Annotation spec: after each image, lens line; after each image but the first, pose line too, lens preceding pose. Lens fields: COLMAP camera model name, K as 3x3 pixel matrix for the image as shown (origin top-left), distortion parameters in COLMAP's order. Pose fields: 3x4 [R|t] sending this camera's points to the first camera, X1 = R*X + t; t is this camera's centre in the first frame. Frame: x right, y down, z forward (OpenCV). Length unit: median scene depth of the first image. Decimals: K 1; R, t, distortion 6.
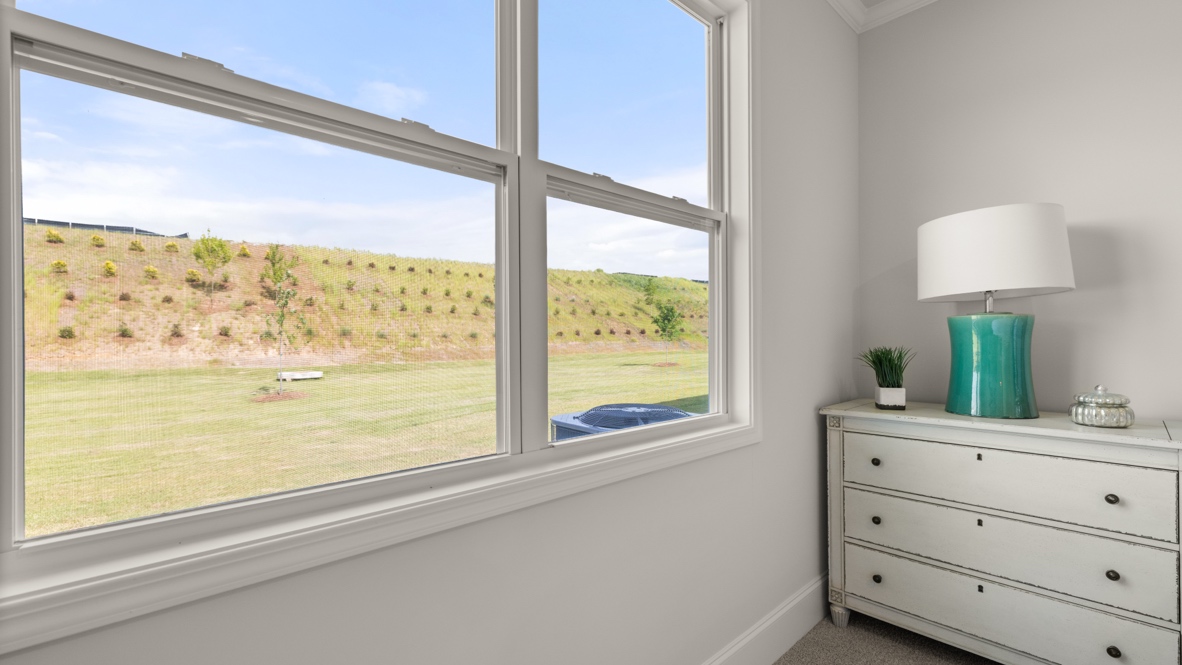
lens RADIAL K [[503.7, 0, 590.8], [0, 503.7, 336.5], [0, 0, 1]] dist [0.002566, 0.000061]
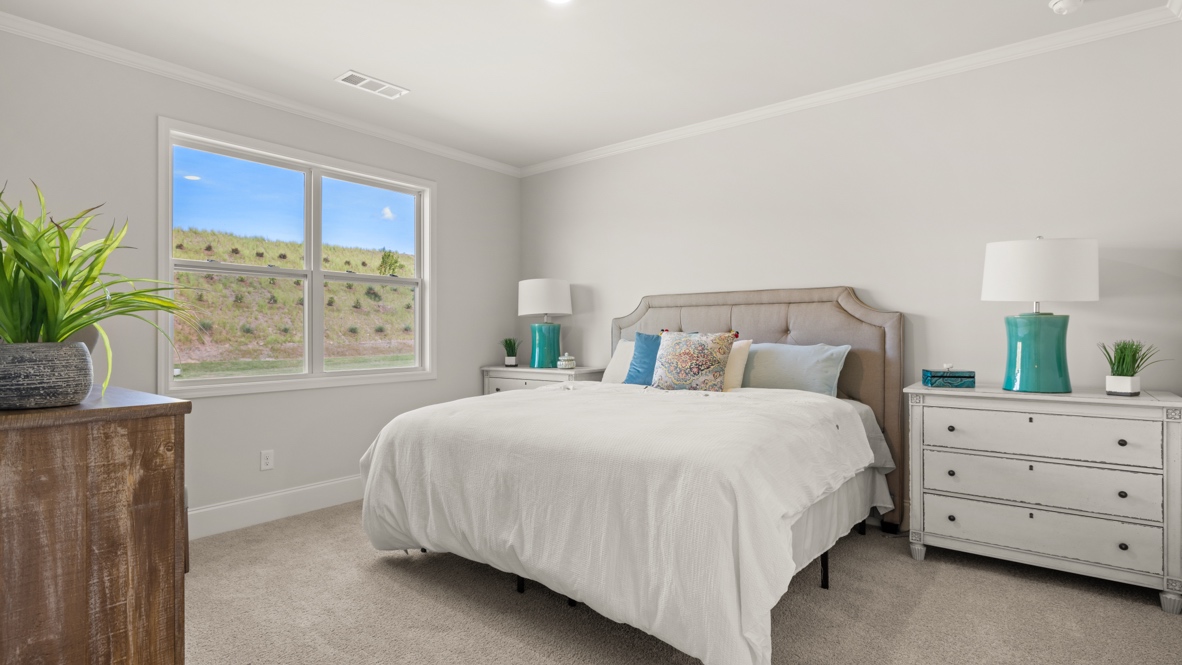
lens RADIAL K [[580.2, 0, 591.6], [0, 580.2, 328.1], [0, 0, 1]] dist [-0.004697, -0.000370]
pose [[0.989347, 0.001956, 0.145564, 0.048115], [-0.001158, 0.999984, -0.005567, -0.000576], [-0.145572, 0.005339, 0.989333, -0.126152]]
